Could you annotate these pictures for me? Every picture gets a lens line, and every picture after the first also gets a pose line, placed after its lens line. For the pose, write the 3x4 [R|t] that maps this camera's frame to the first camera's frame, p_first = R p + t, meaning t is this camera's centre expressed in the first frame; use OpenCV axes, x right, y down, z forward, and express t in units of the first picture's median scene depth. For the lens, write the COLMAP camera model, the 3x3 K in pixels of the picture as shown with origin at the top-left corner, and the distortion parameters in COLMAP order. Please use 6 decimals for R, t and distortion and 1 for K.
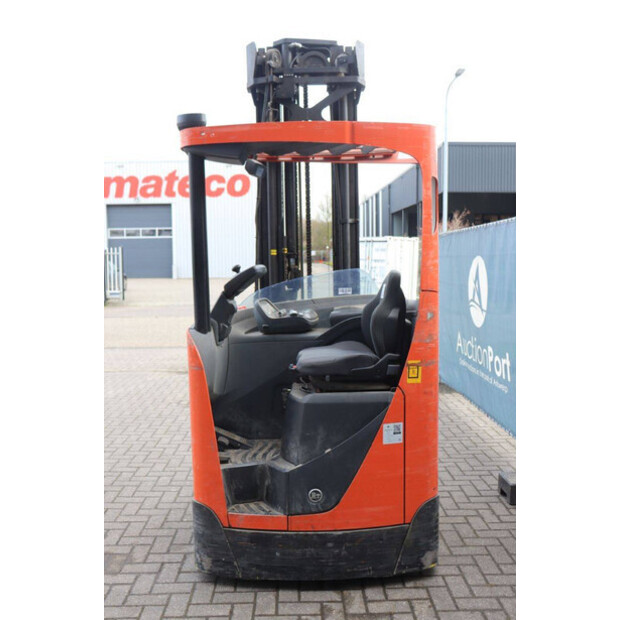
lens RADIAL K [[612.0, 0, 305.7], [0, 612.0, 311.7], [0, 0, 1]] dist [-0.049486, 0.000000]
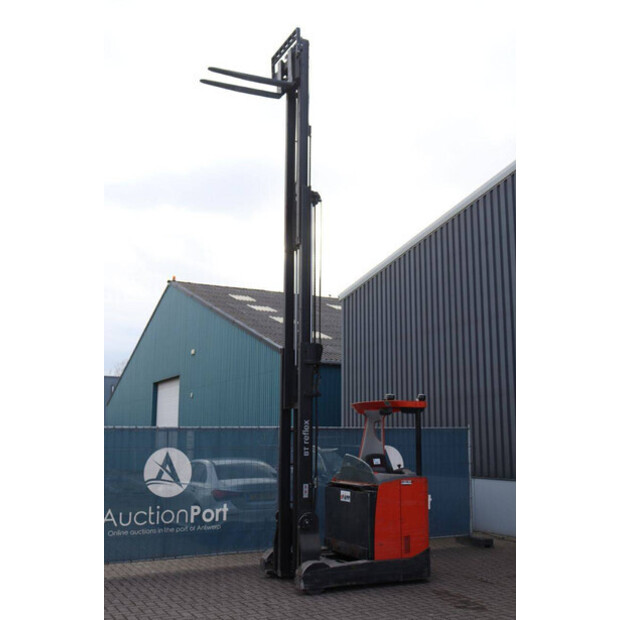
lens RADIAL K [[697.1, 0, 310.2], [0, 697.1, 308.9], [0, 0, 1]] dist [-0.004978, 0.000000]
pose [[-0.414202, 0.177889, 0.892632, -2.553149], [0.079224, 0.984039, -0.159343, -0.223195], [-0.906731, 0.004717, -0.421684, 2.486943]]
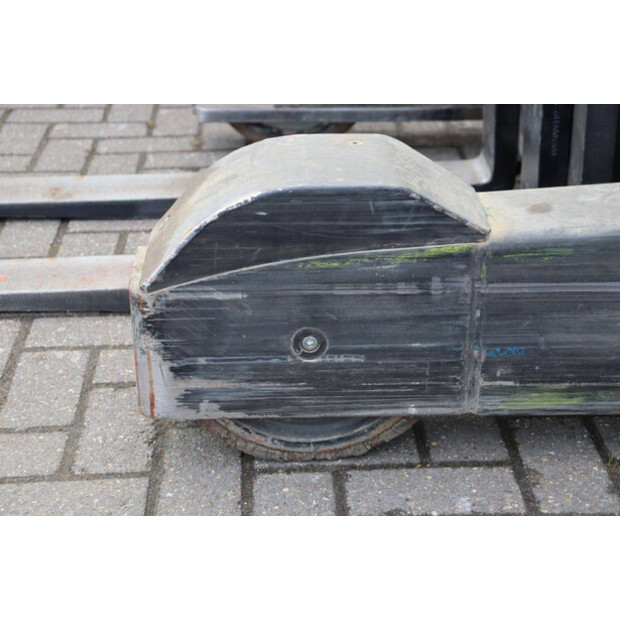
lens RADIAL K [[1126.3, 0, 307.9], [0, 1126.3, 311.2], [0, 0, 1]] dist [0.274835, 0.000000]
pose [[-0.030043, -0.432183, 0.901285, -0.524750], [0.082165, 0.897573, 0.433142, 0.154103], [-0.996166, 0.087067, 0.008545, 1.427430]]
